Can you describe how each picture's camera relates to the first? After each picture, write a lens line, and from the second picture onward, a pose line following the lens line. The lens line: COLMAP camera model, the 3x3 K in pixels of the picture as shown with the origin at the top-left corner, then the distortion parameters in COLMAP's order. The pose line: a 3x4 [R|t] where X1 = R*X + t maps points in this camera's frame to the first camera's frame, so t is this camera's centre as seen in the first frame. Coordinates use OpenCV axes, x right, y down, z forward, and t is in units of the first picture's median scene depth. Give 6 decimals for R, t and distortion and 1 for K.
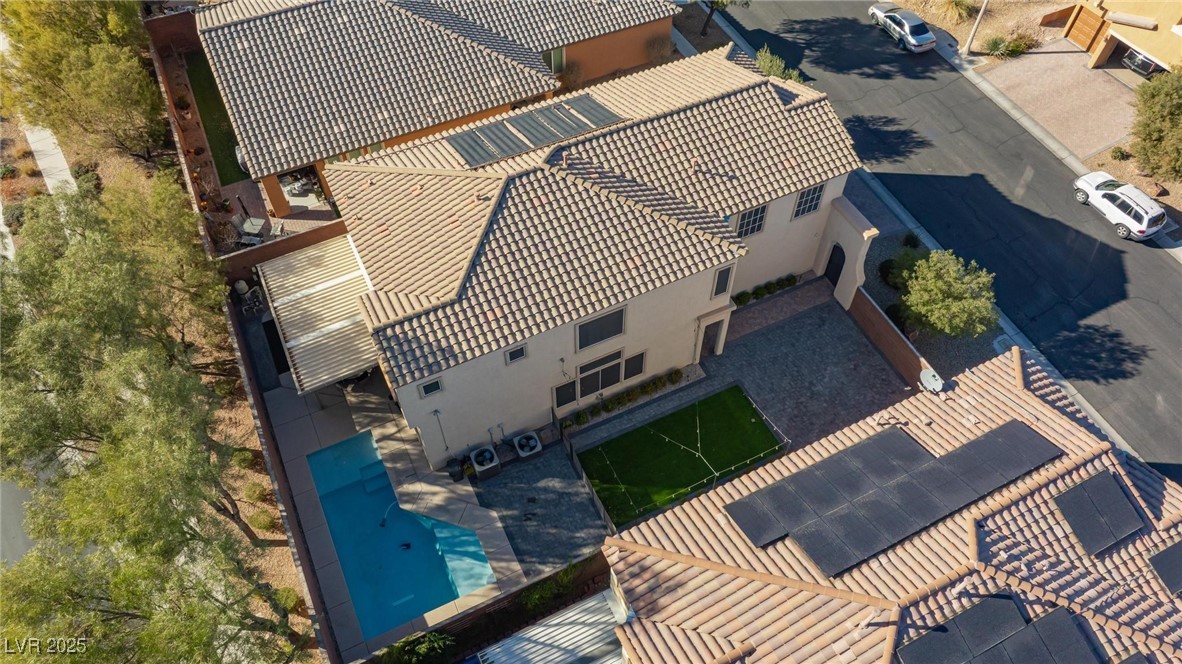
lens RADIAL K [[830.5, 0, 597.6], [0, 830.5, 325.3], [0, 0, 1]] dist [-0.029554, 0.025935]
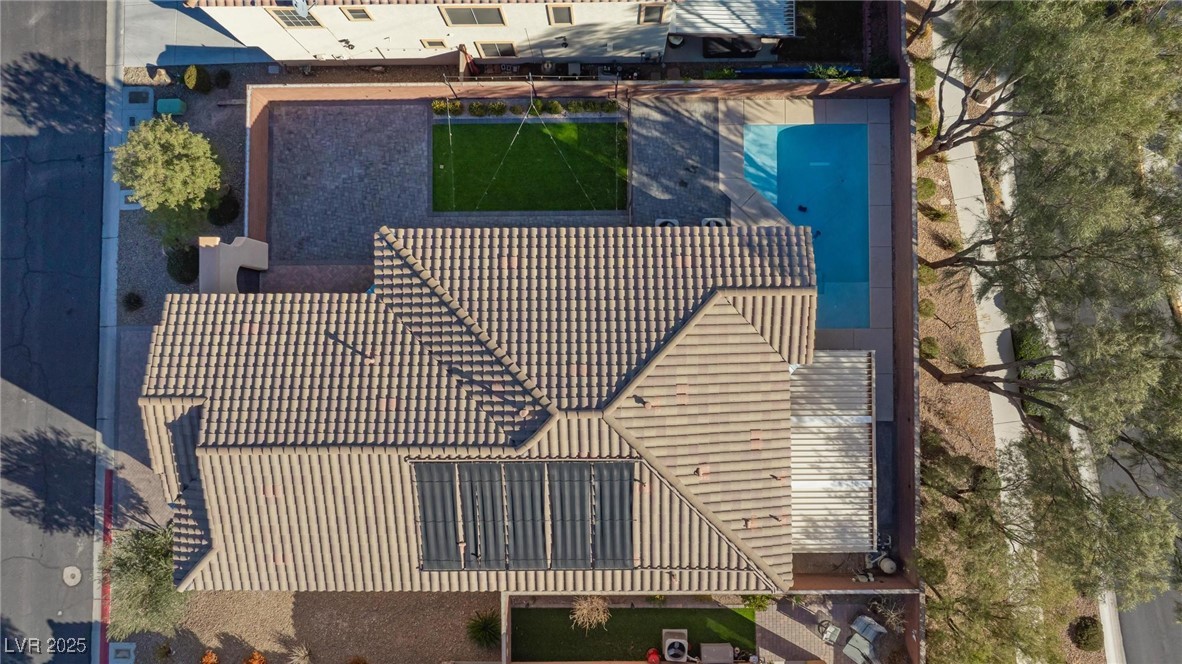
lens RADIAL K [[830.5, 0, 598.1], [0, 830.5, 337.3], [0, 0, 1]] dist [-0.029554, 0.025935]
pose [[-0.899173, -0.437552, 0.005969, -0.072140], [0.353057, -0.717341, 0.600644, -0.569803], [-0.258531, 0.542190, 0.799494, 0.304939]]
